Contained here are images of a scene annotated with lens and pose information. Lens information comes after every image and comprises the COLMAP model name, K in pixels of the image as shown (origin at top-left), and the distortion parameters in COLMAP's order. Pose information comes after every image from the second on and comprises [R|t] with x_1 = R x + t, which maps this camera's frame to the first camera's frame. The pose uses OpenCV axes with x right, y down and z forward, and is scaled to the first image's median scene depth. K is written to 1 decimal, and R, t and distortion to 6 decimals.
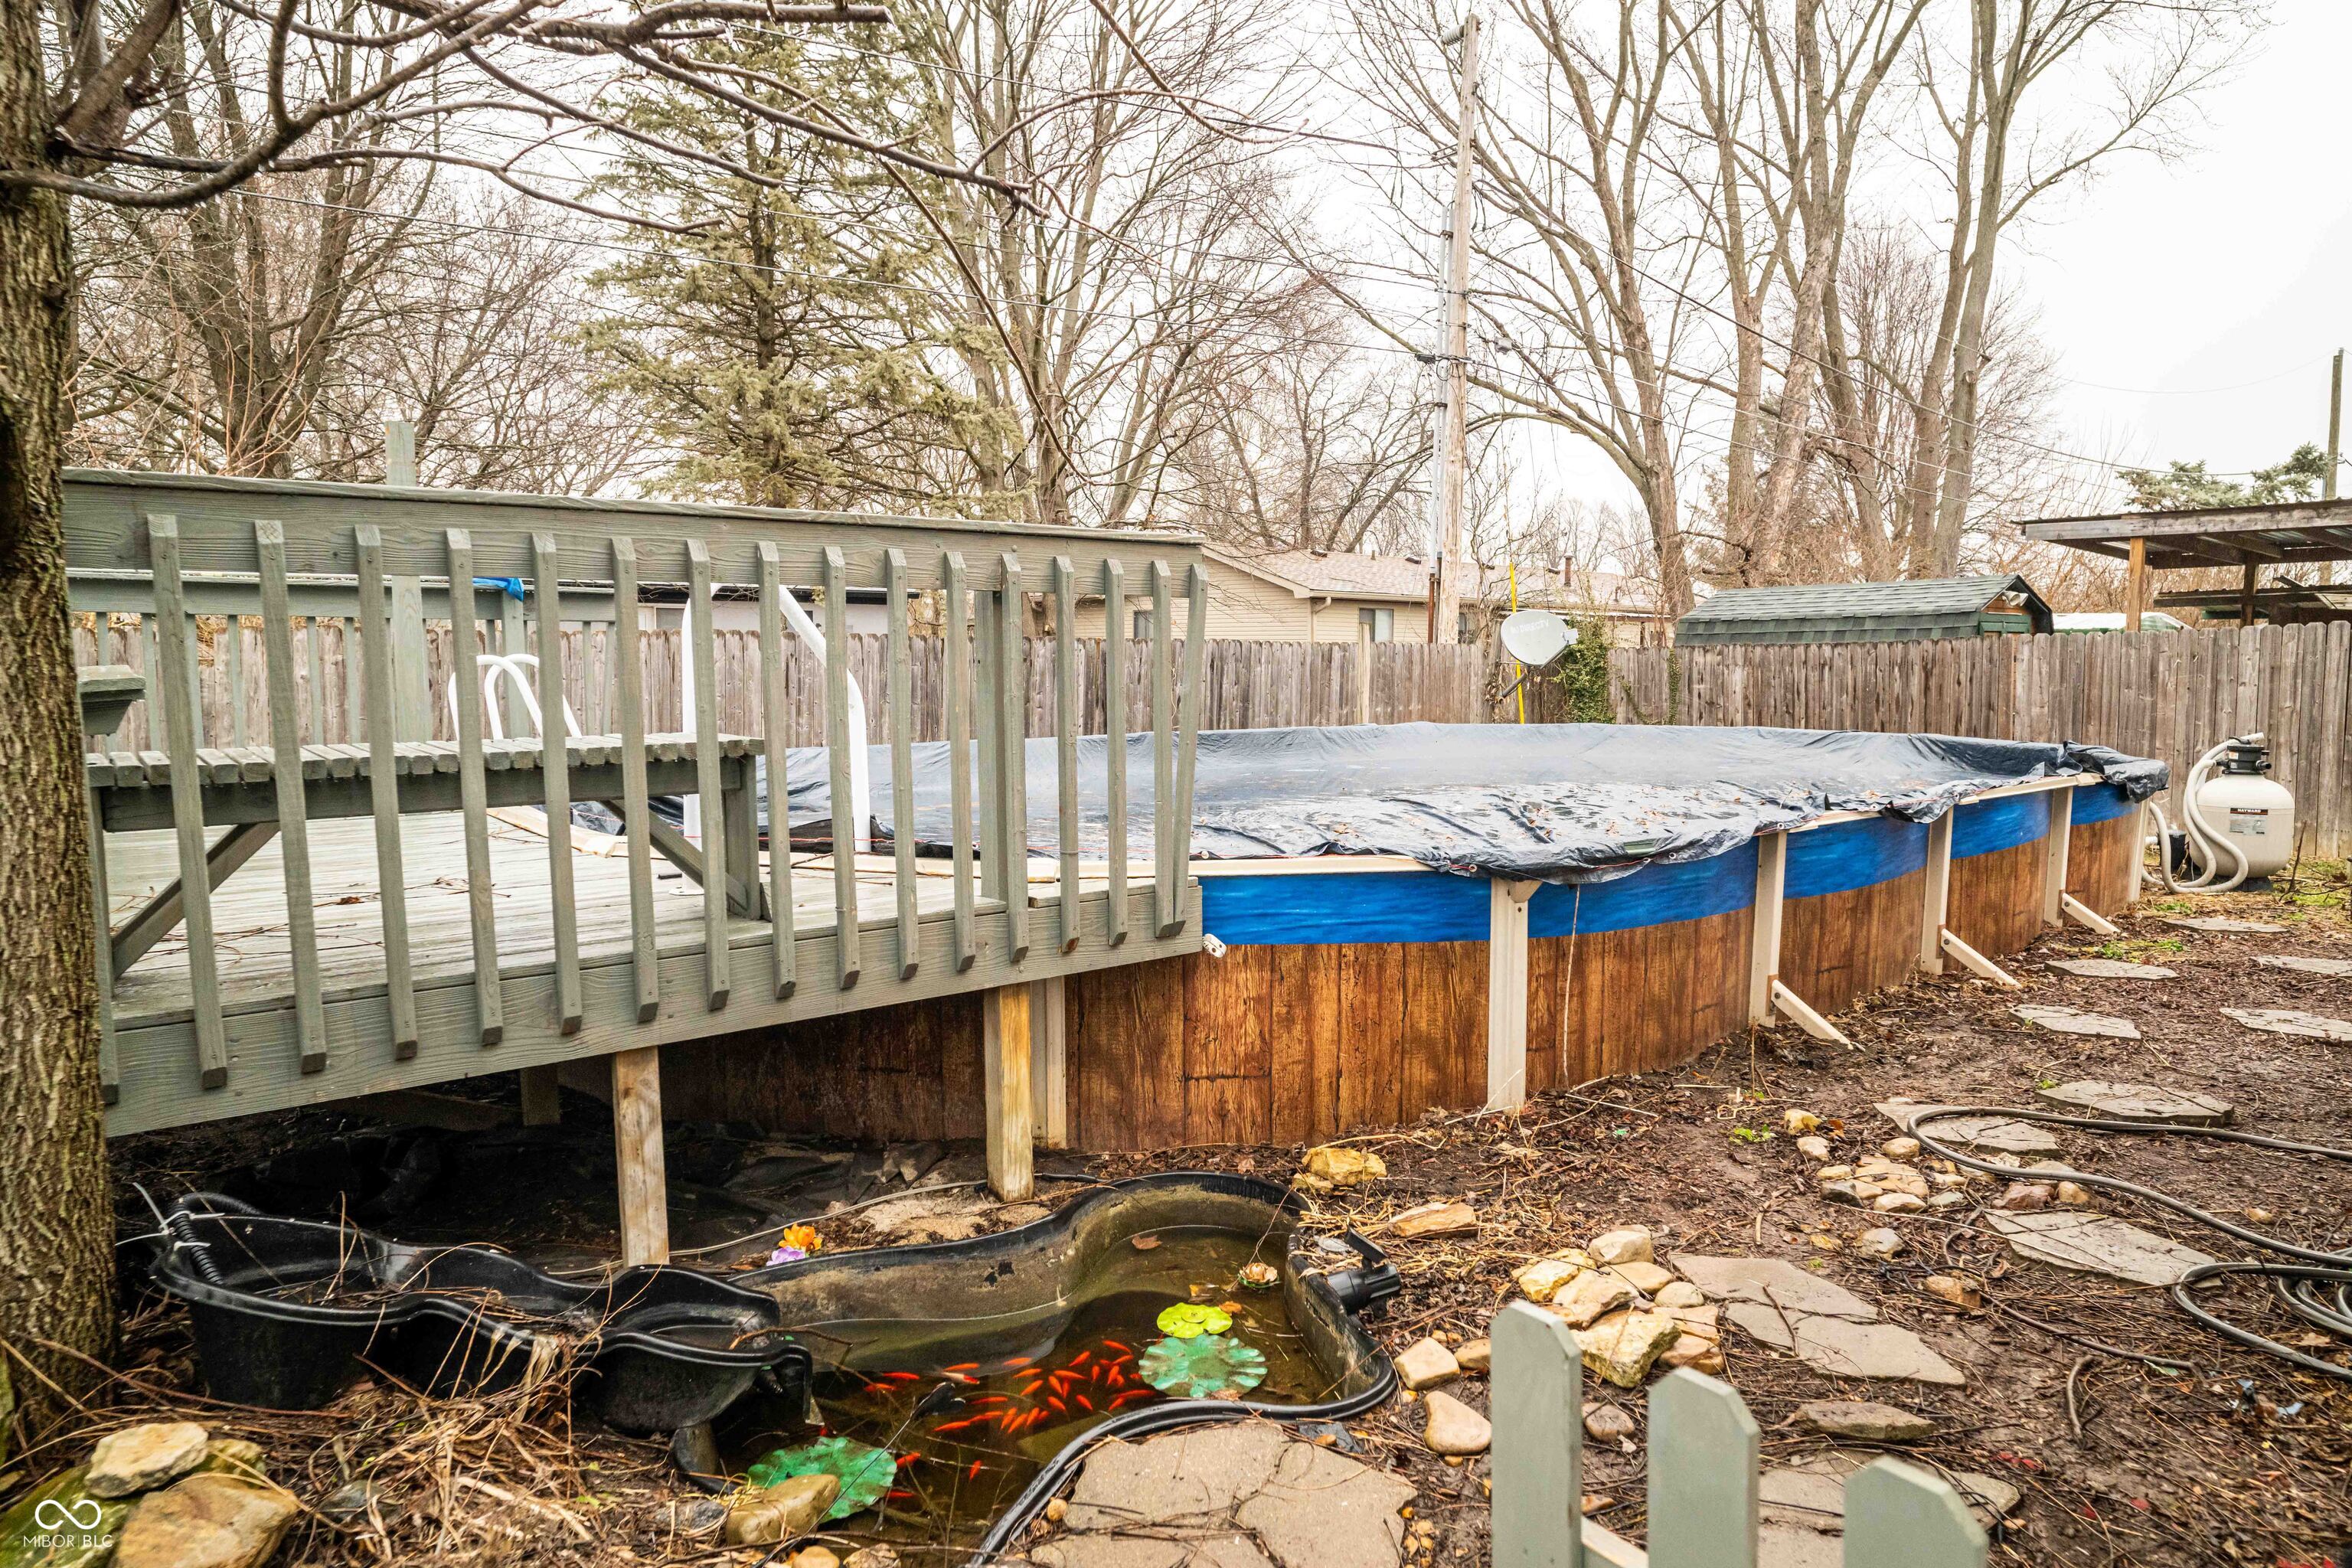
lens RADIAL K [[1416.7, 0, 1177.7], [0, 1416.7, 779.1], [0, 0, 1]] dist [0.003332, 0.010590]
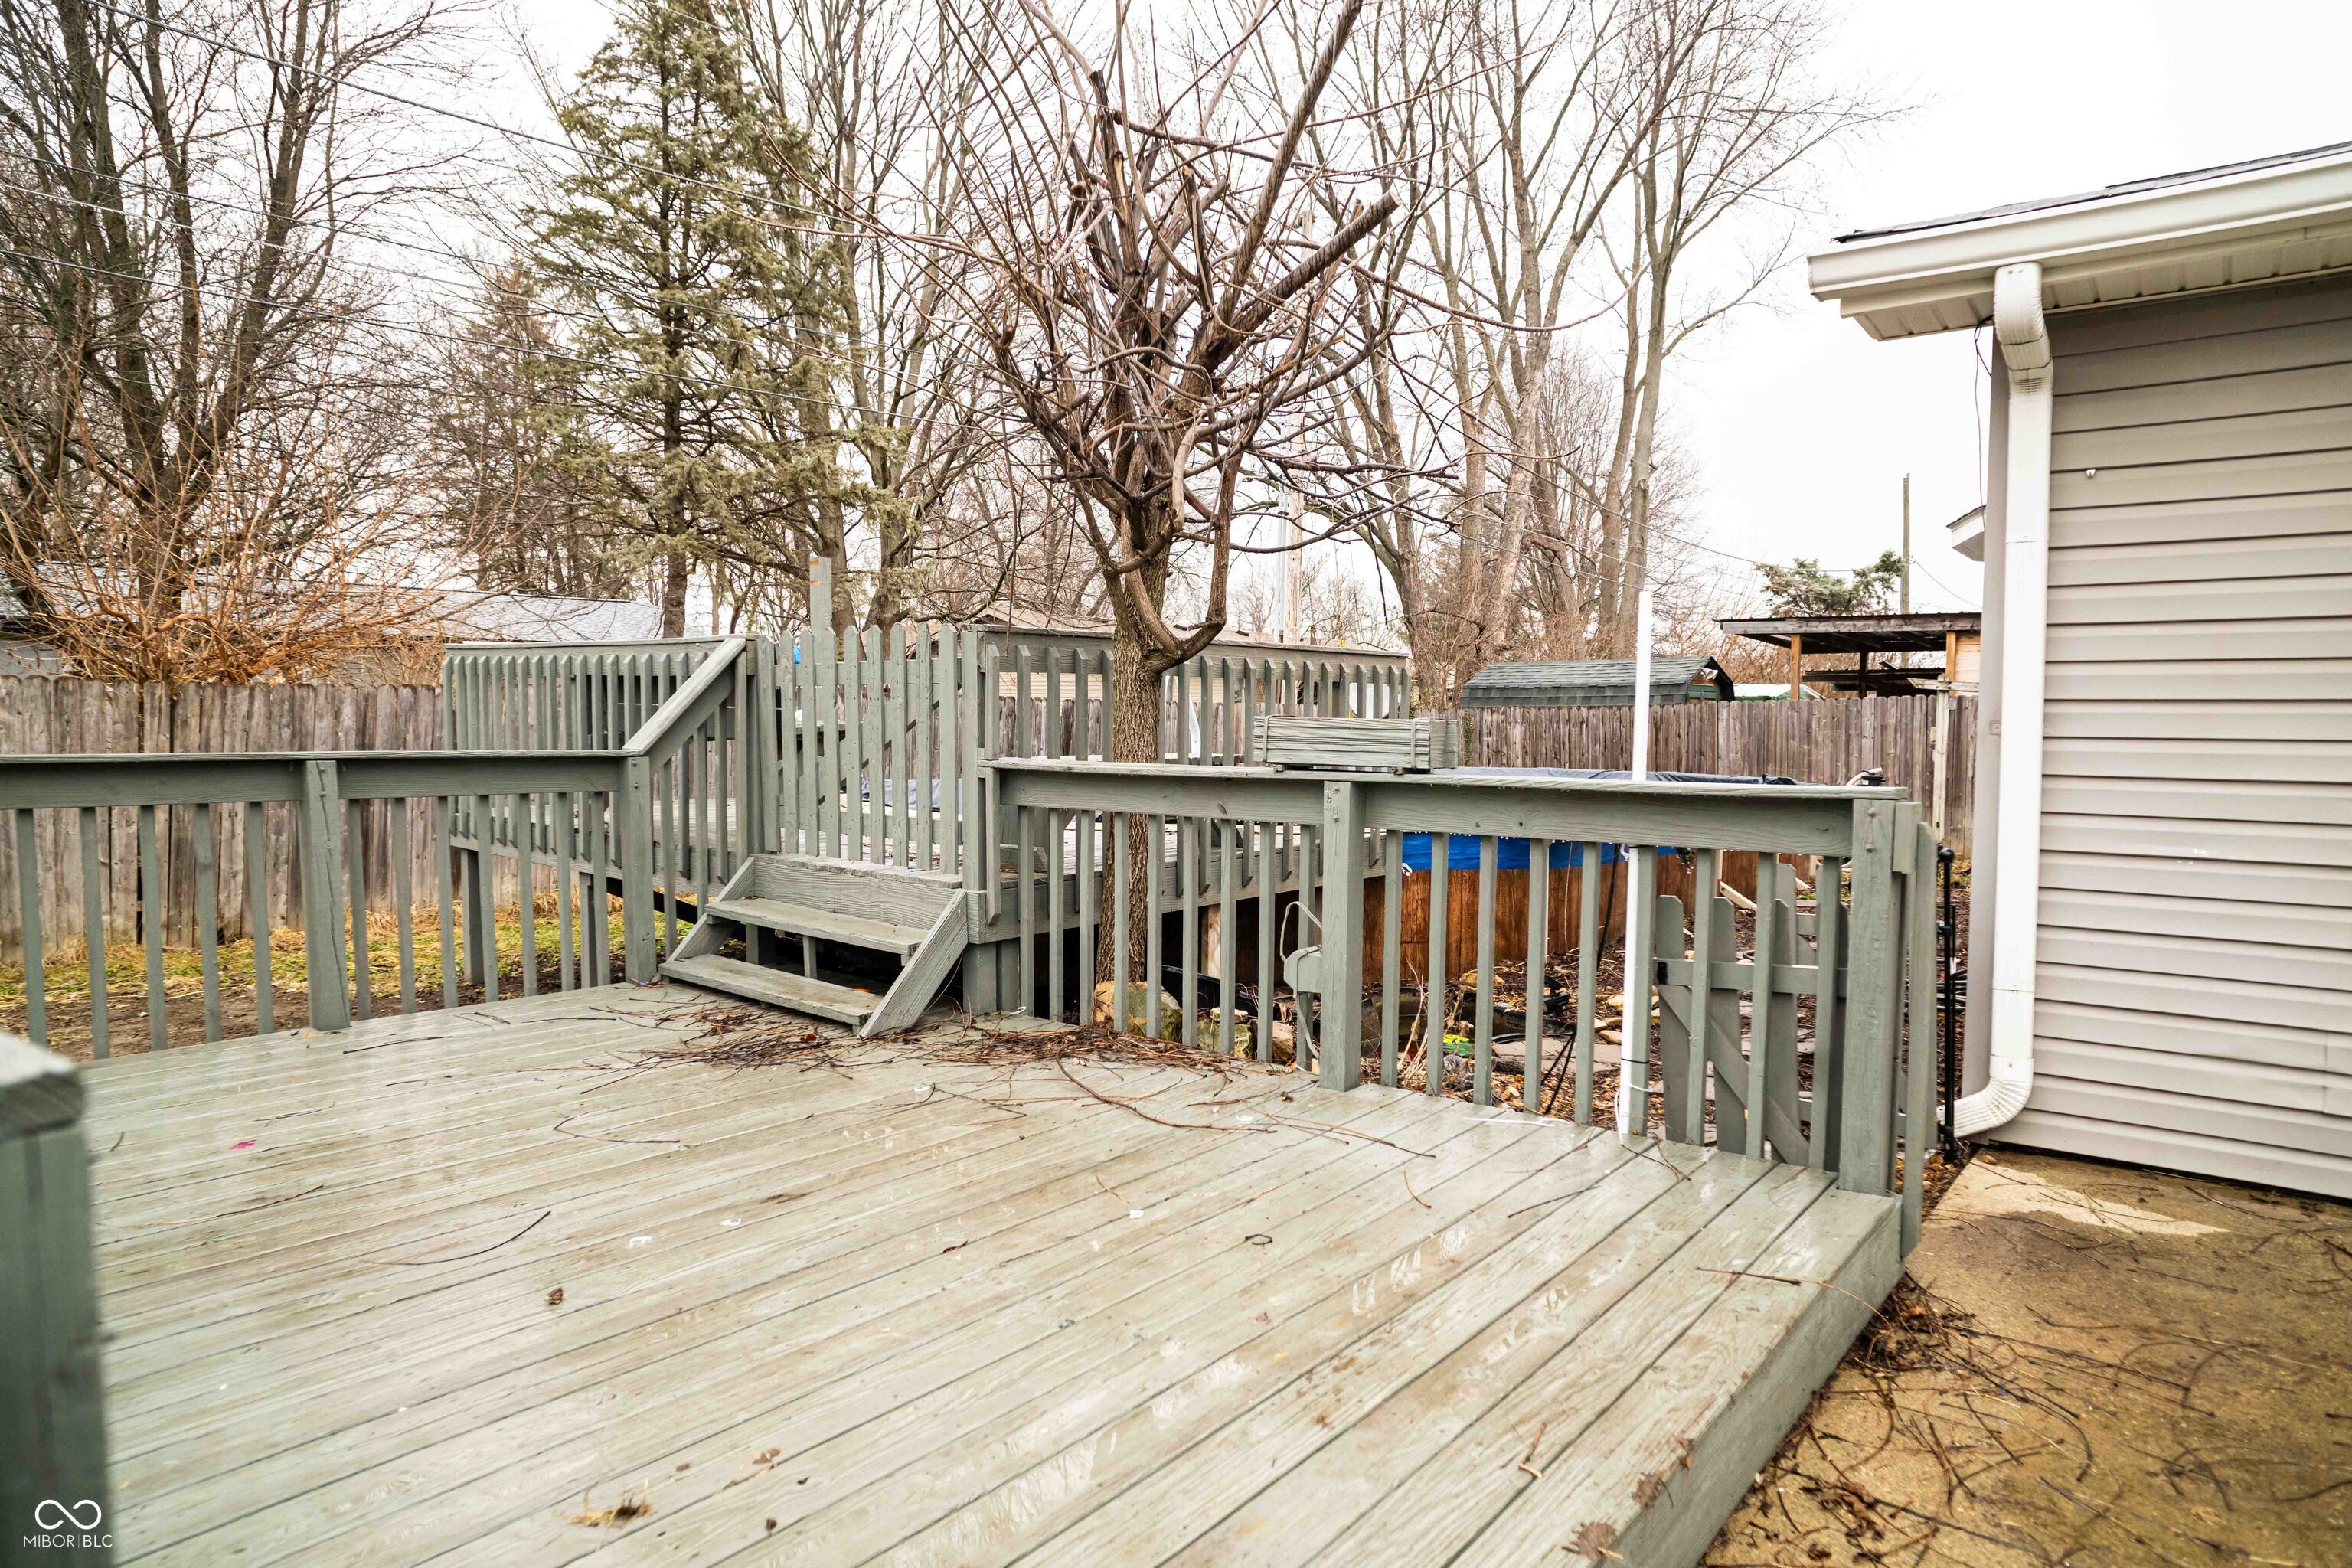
lens RADIAL K [[1416.7, 0, 1176.1], [0, 1416.7, 791.4], [0, 0, 1]] dist [0.003332, 0.010590]
pose [[0.979701, -0.007486, 0.200322, -0.093640], [0.013944, 0.999427, -0.030849, 0.009773], [-0.199976, 0.033016, 0.979244, -0.111818]]
